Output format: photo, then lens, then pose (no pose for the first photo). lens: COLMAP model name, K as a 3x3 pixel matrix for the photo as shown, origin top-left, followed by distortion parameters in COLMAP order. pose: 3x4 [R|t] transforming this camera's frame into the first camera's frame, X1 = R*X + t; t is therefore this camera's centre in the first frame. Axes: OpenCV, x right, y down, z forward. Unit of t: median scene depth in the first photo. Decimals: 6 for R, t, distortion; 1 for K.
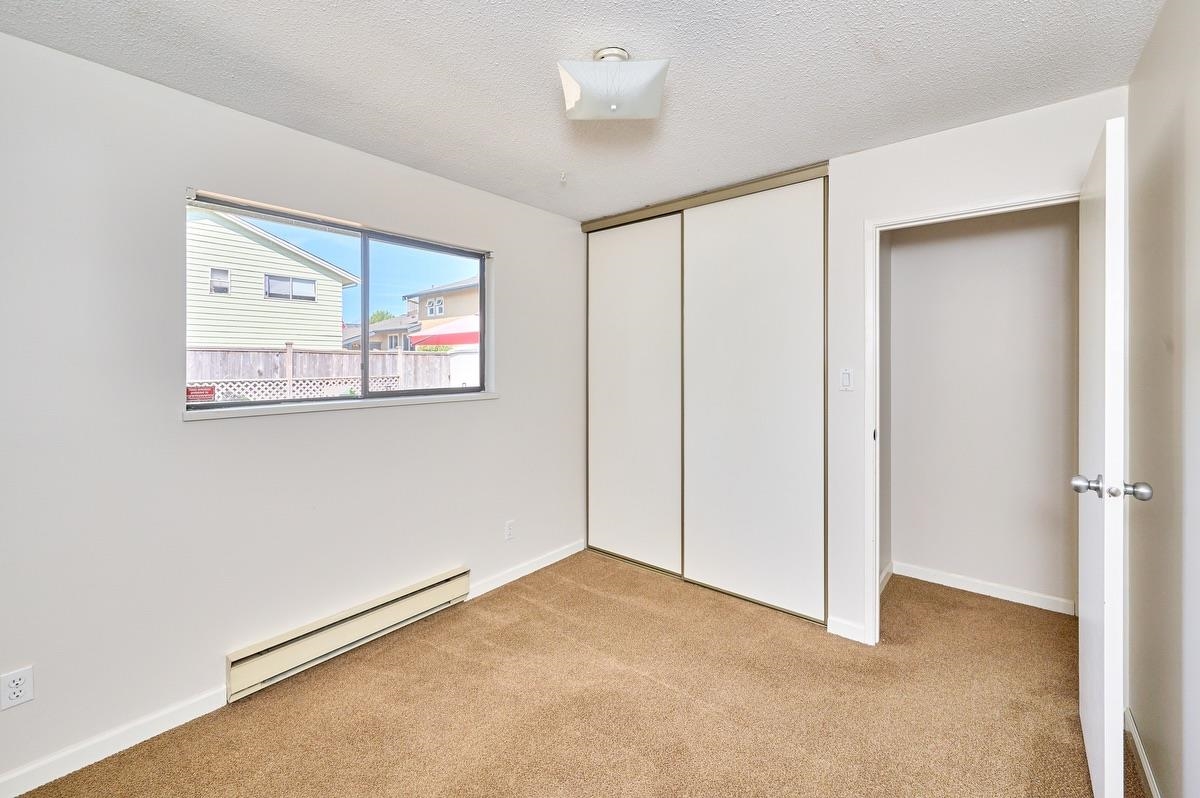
lens RADIAL K [[494.9, 0, 601.0], [0, 494.9, 368.0], [0, 0, 1]] dist [0.000101, 0.000005]
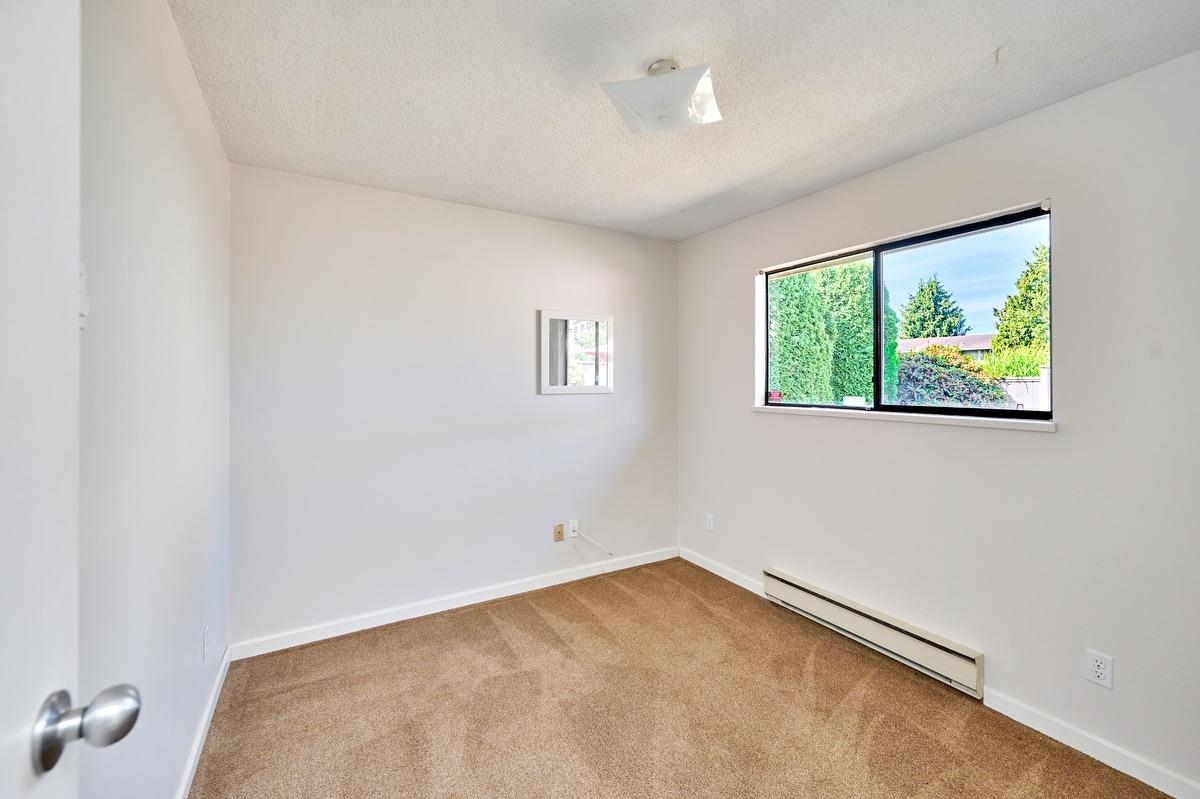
lens RADIAL K [[494.9, 0, 601.0], [0, 494.9, 368.5], [0, 0, 1]] dist [0.000101, 0.000005]
pose [[-0.342144, -0.008365, -0.939610, 0.678645], [0.000195, 0.999960, -0.008973, -0.016907], [0.939648, -0.003253, -0.342128, 0.810700]]
